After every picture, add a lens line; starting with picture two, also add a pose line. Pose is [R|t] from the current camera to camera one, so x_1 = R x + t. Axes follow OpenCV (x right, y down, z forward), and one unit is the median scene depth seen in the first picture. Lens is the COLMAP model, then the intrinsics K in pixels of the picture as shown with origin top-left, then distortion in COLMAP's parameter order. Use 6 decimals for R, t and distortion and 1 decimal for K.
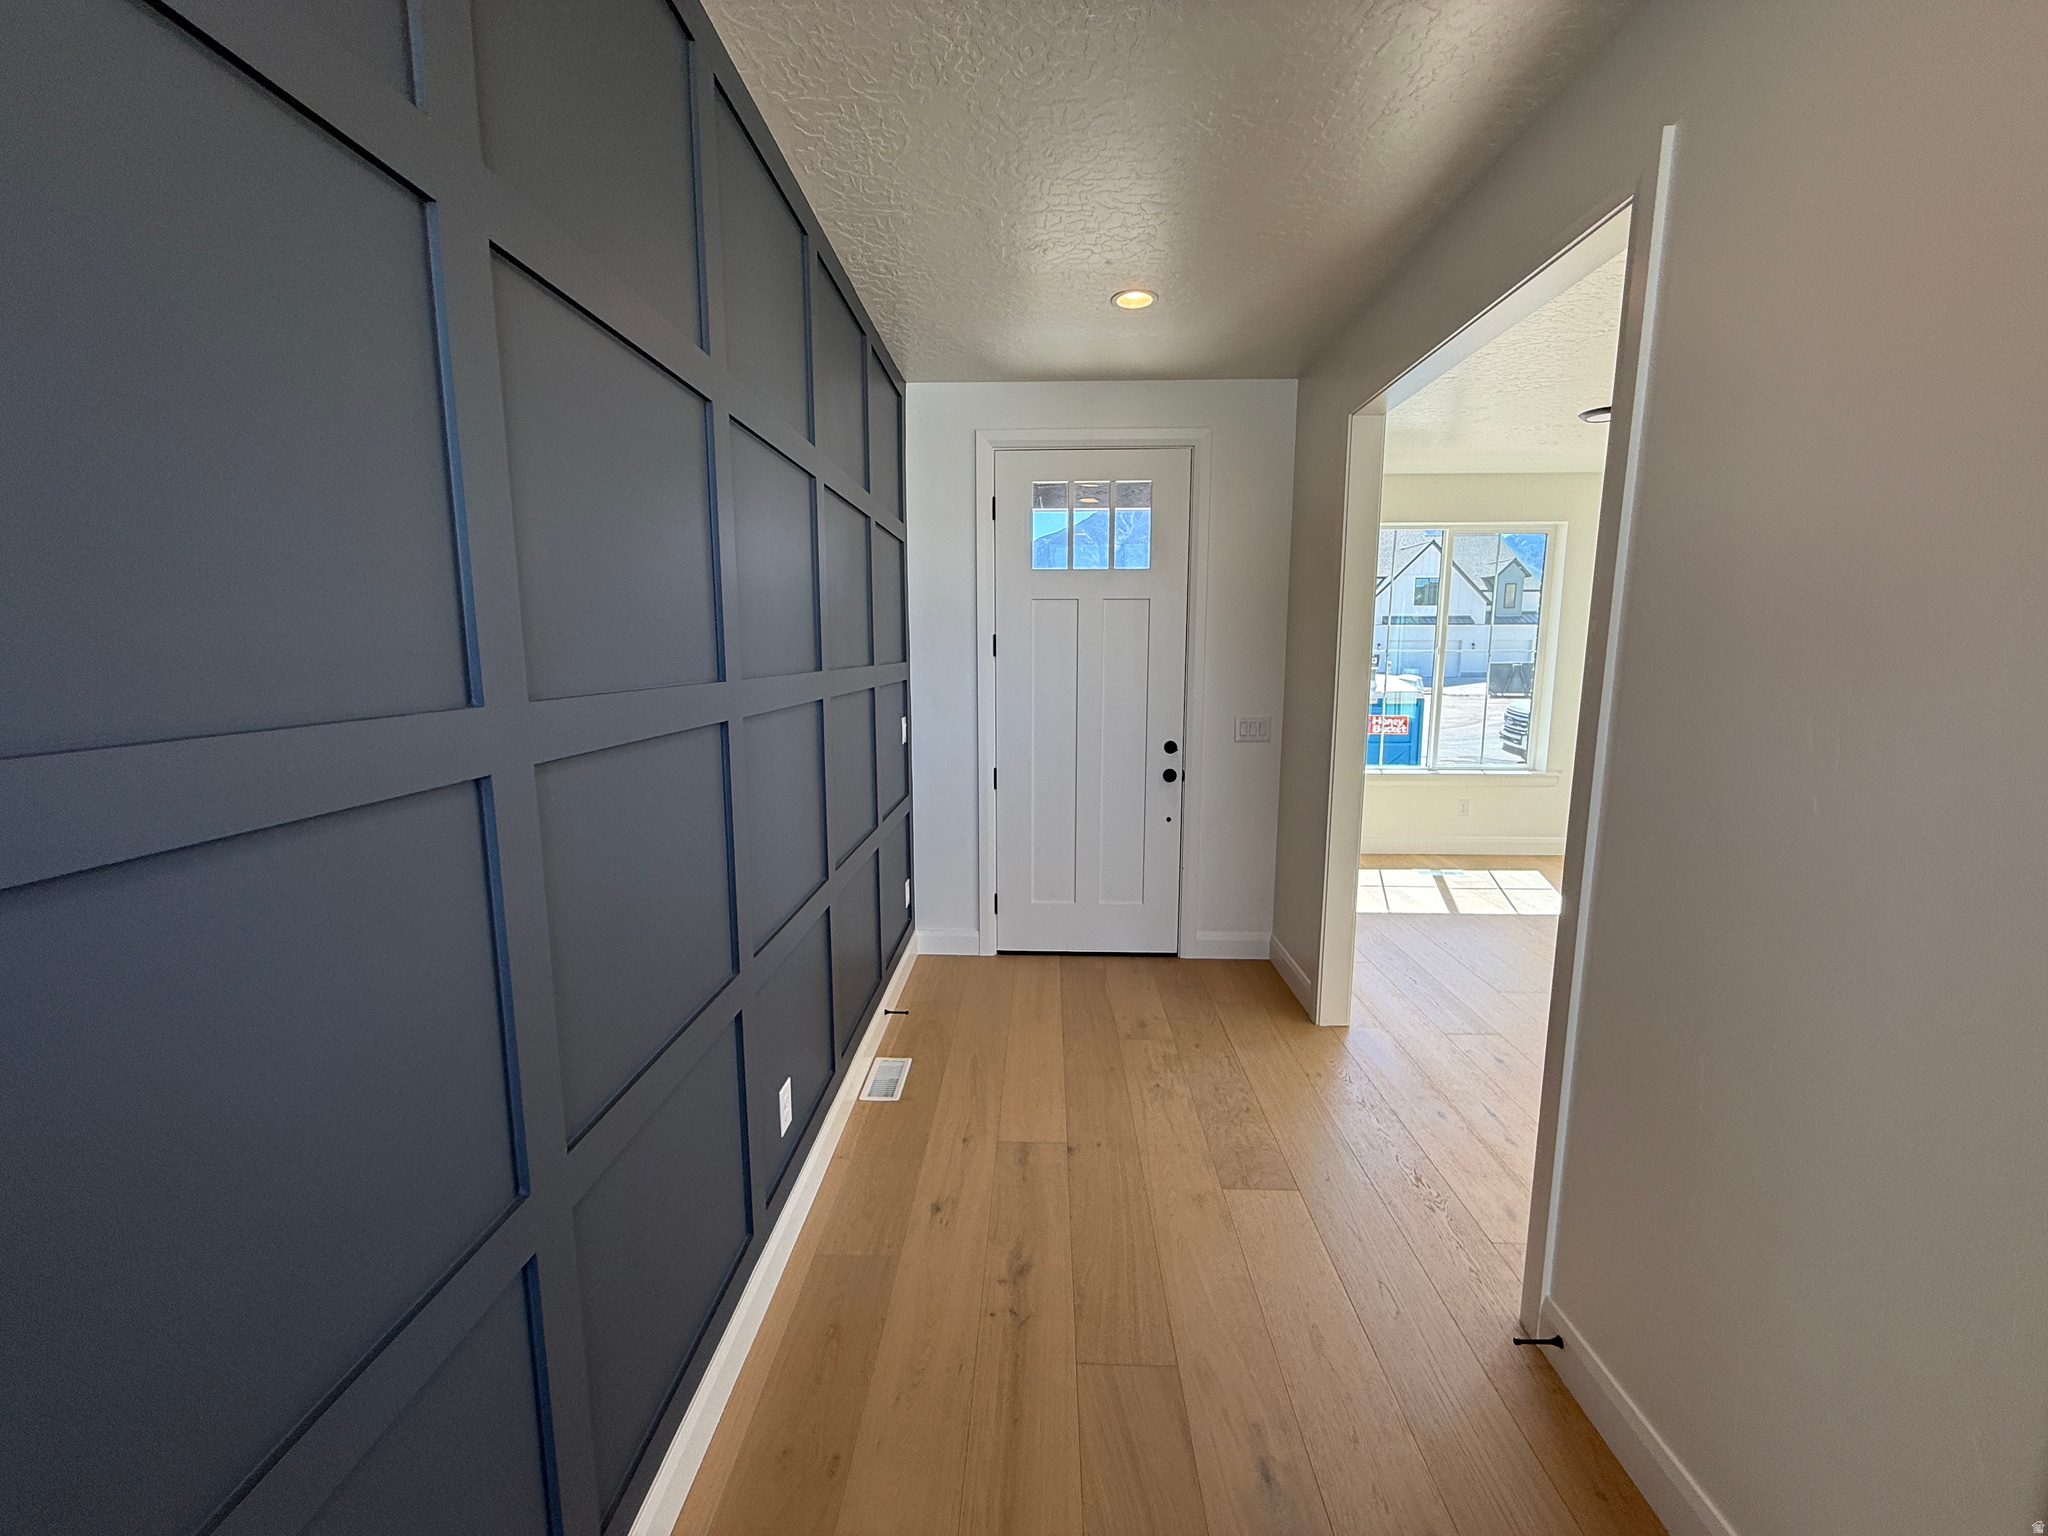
lens RADIAL K [[816.5, 0, 1018.4], [0, 816.5, 767.0], [0, 0, 1]] dist [-0.001069, -0.000174]
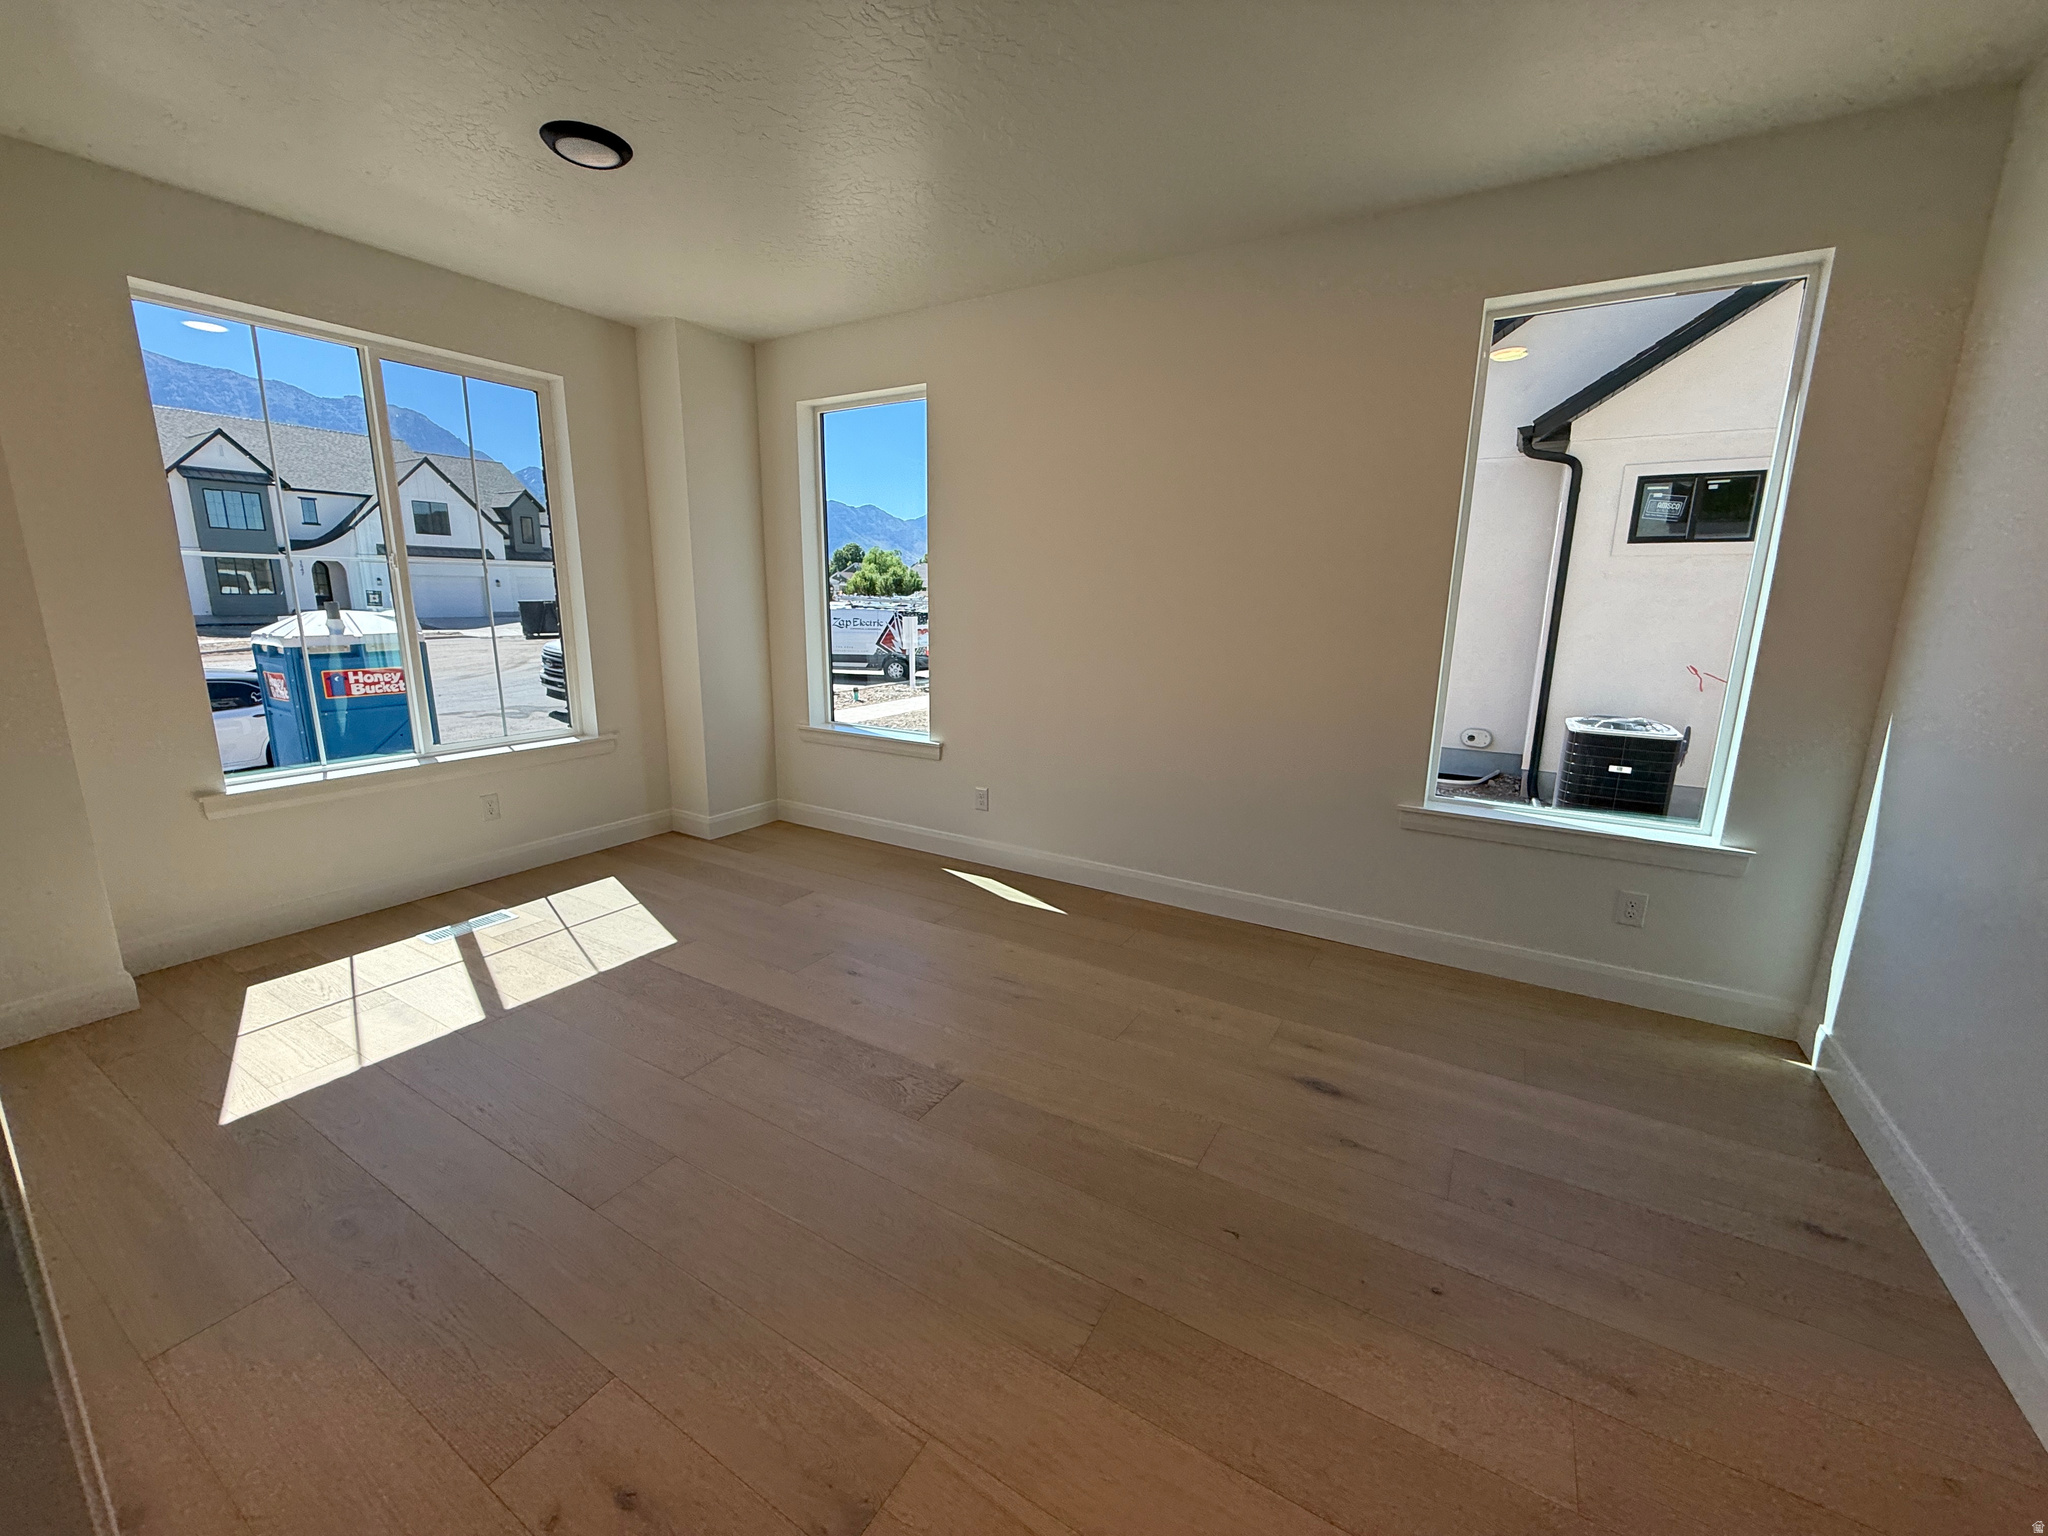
lens RADIAL K [[816.5, 0, 1018.4], [0, 816.5, 767.0], [0, 0, 1]] dist [-0.001069, -0.000174]
pose [[0.490695, -0.173749, 0.853832, 0.065495], [0.112509, 0.984348, 0.135650, -0.007590], [-0.864037, 0.029501, 0.502563, 0.099997]]
